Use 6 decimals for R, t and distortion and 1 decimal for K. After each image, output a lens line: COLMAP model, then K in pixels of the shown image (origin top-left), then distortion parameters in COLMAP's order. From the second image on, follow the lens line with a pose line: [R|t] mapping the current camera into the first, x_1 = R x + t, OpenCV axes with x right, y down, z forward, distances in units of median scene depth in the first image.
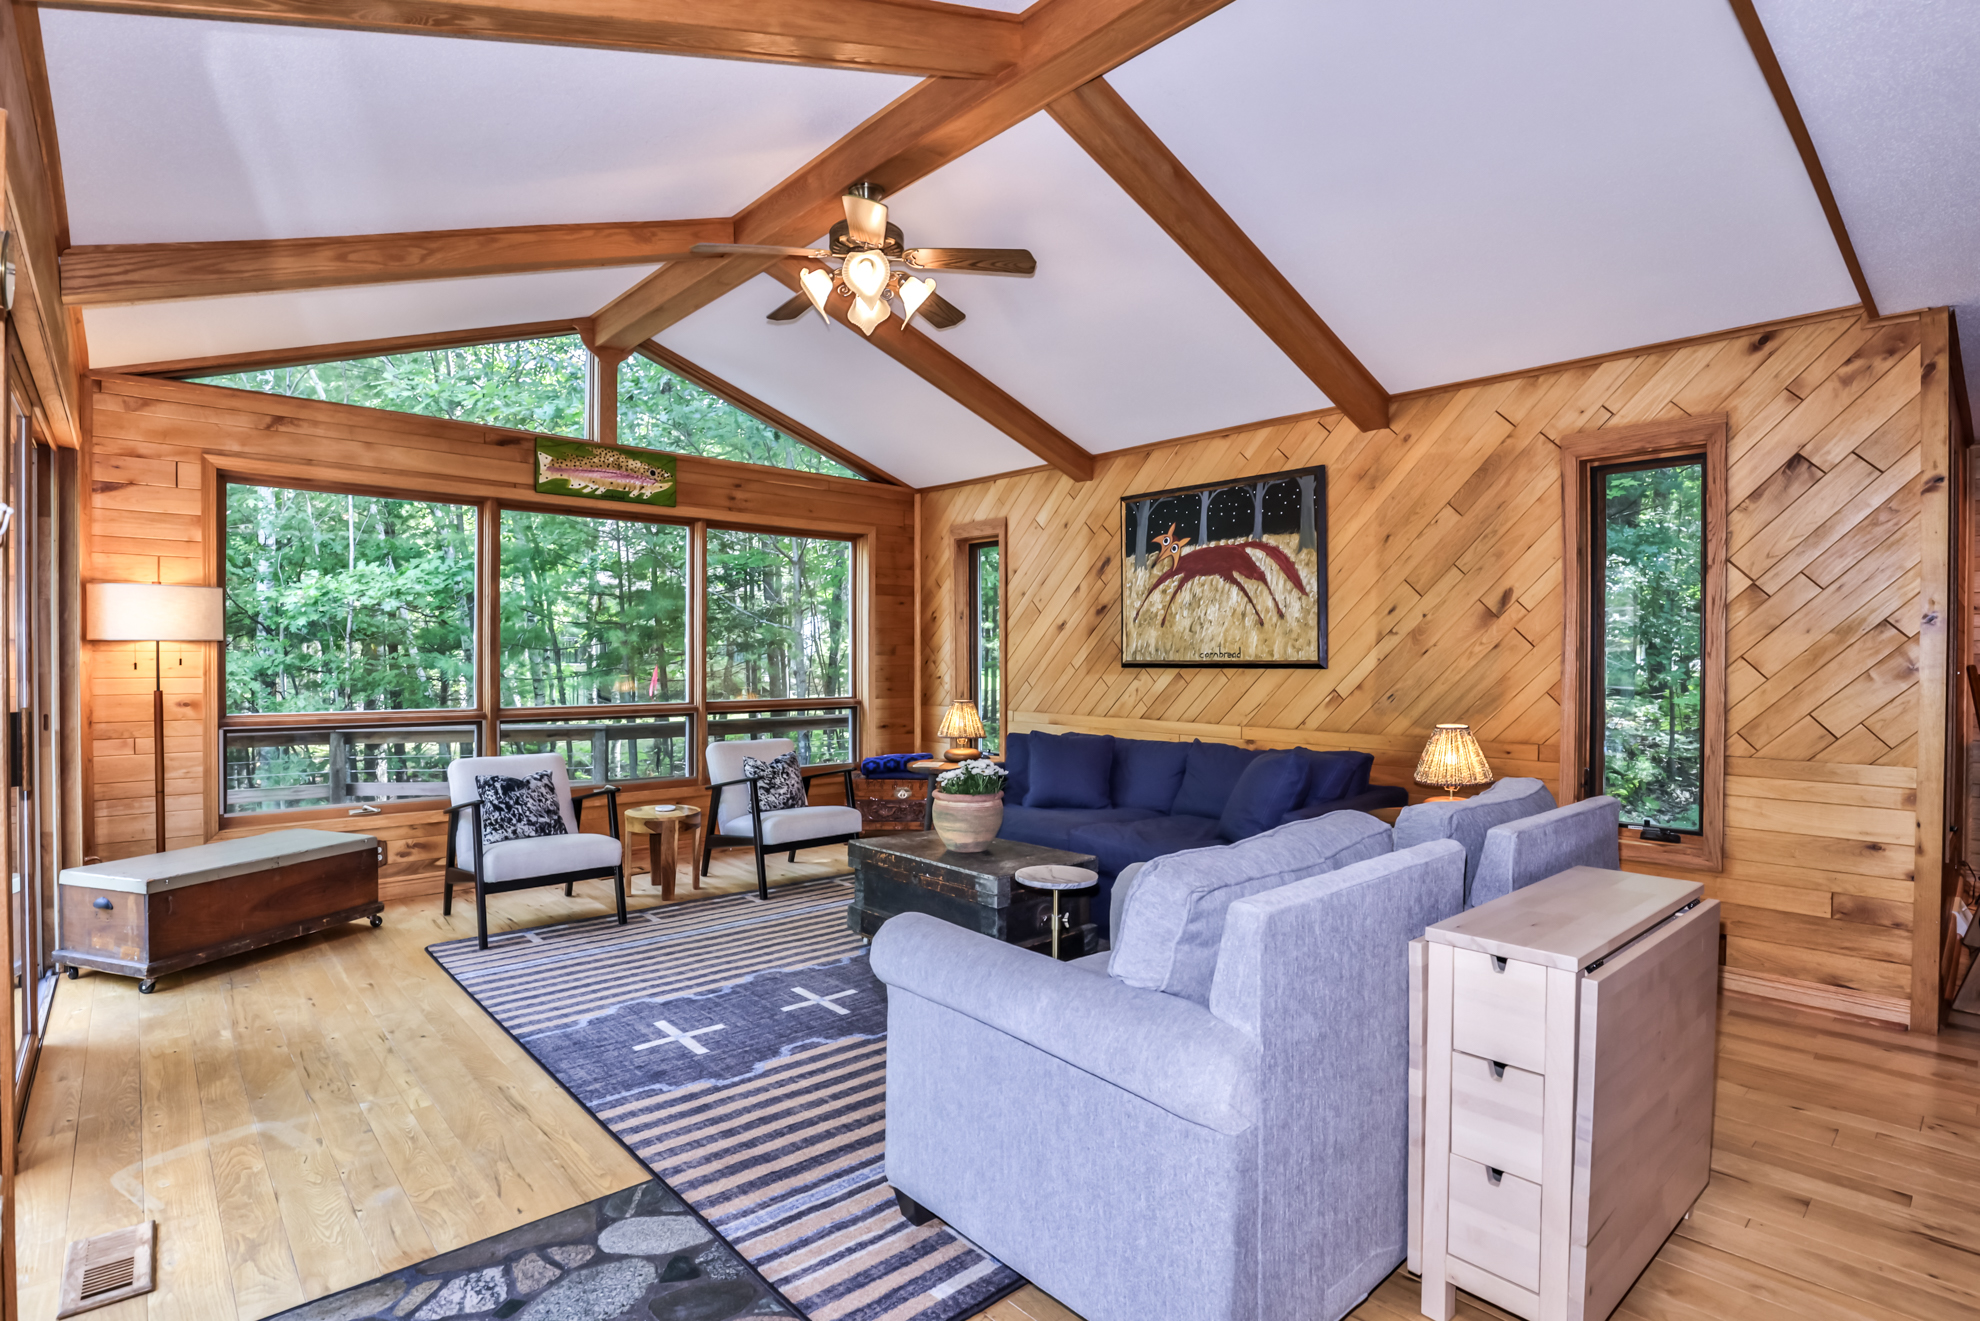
lens RADIAL K [[1003.0, 0, 995.3], [0, 1003.0, 657.0], [0, 0, 1]] dist [-0.029004, 0.000048]
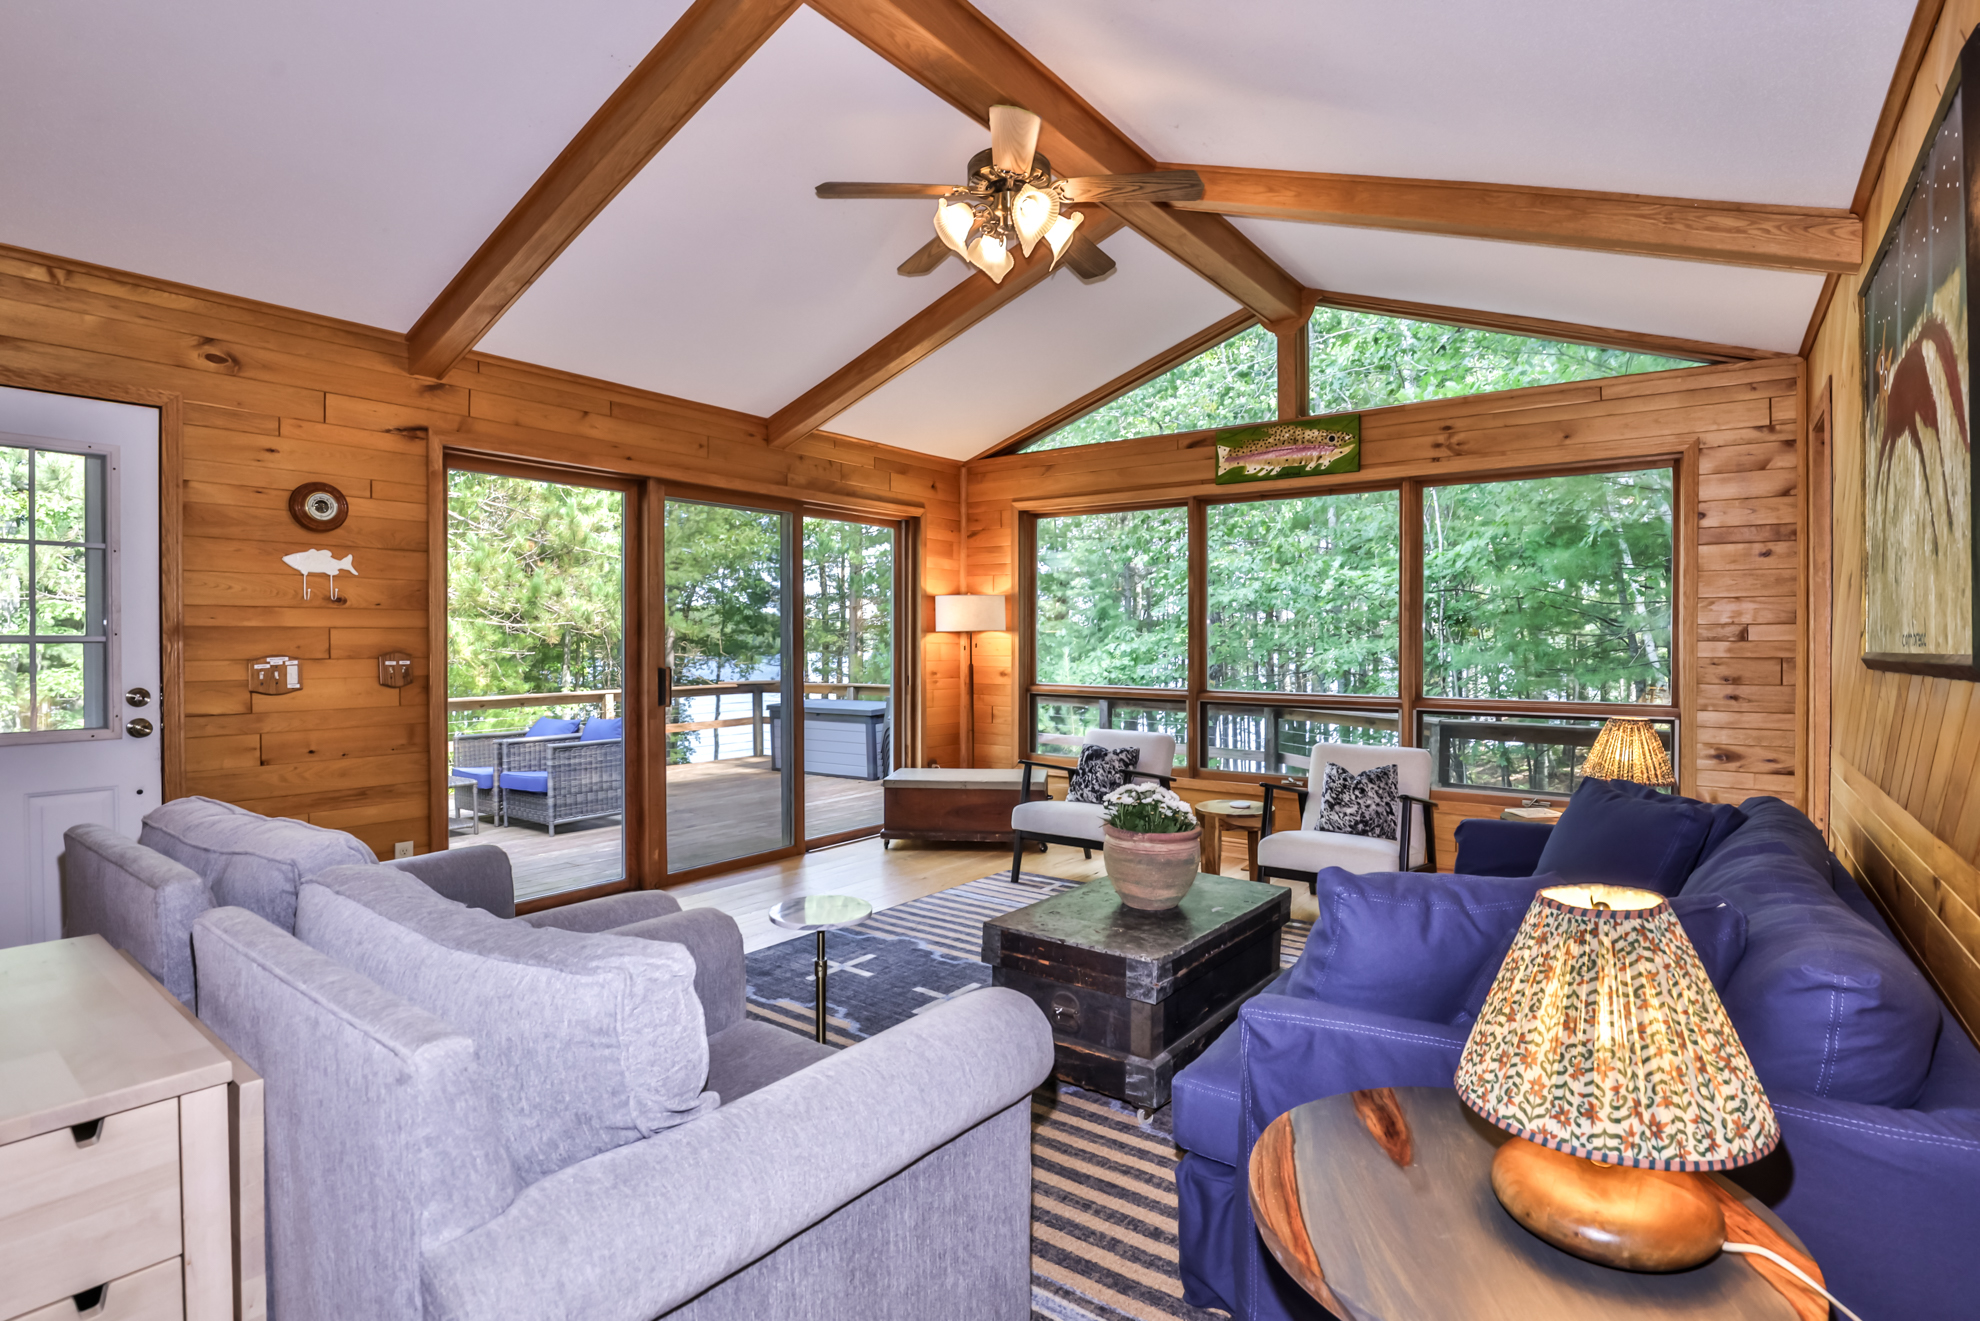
lens RADIAL K [[979.8, 0, 990.0], [0, 979.8, 660.5], [0, 0, 1]] dist [-0.030509, 0.000180]
pose [[0.173392, 0.025331, -0.984527, 0.513102], [0.002874, 0.999652, 0.026227, -0.008690], [0.984849, -0.007377, 0.173259, 0.586449]]
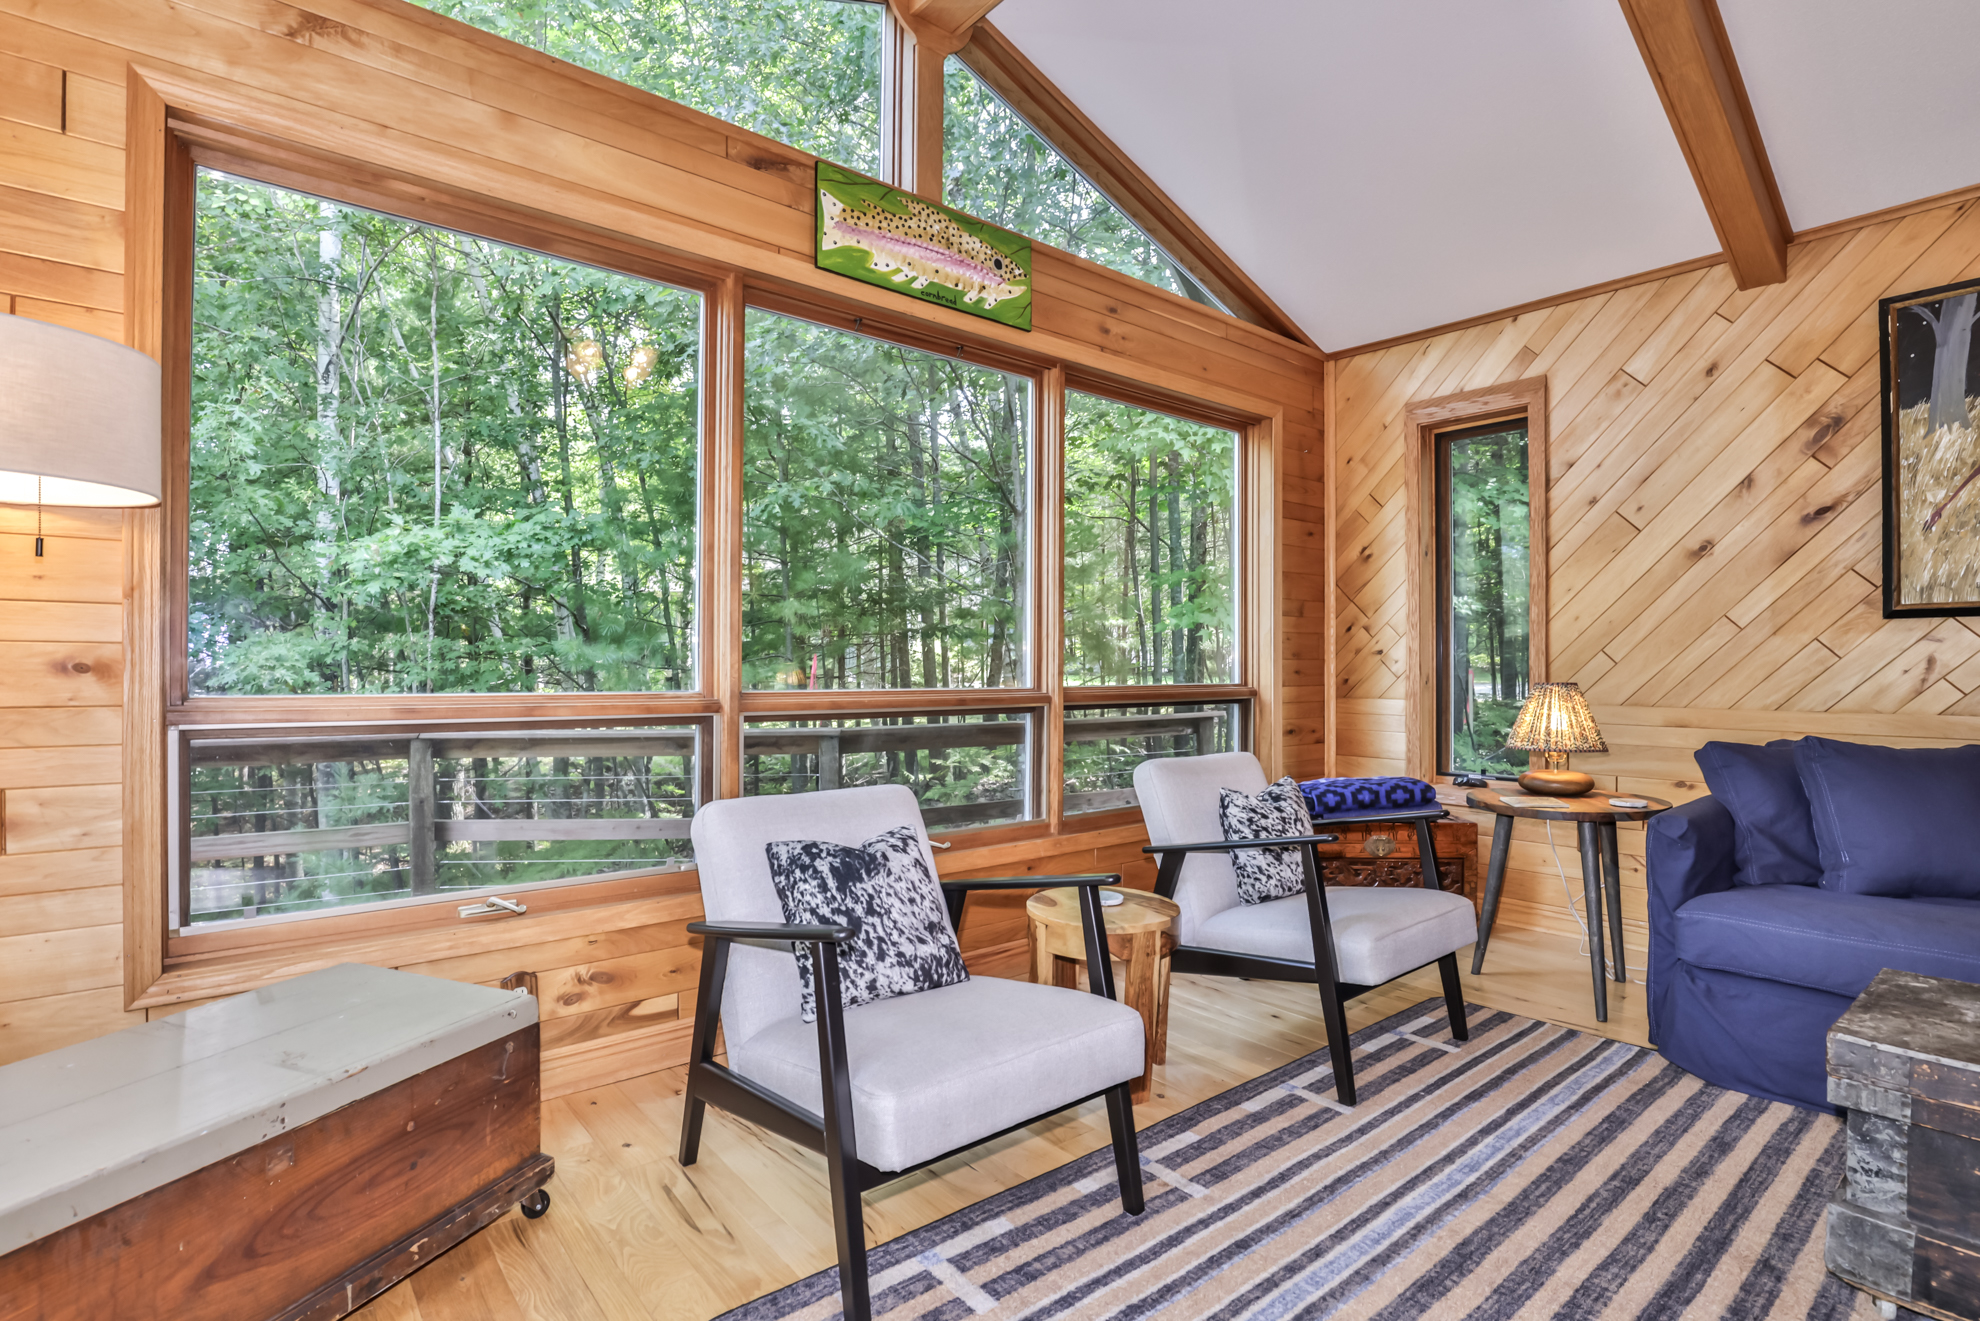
lens RADIAL K [[979.8, 0, 990.0], [0, 979.8, 660.5], [0, 0, 1]] dist [-0.030509, 0.000180]
pose [[0.998911, -0.001434, -0.046638, -0.349278], [0.001007, 0.999957, -0.009191, 0.040166], [0.046649, 0.009134, 0.998870, 0.508374]]
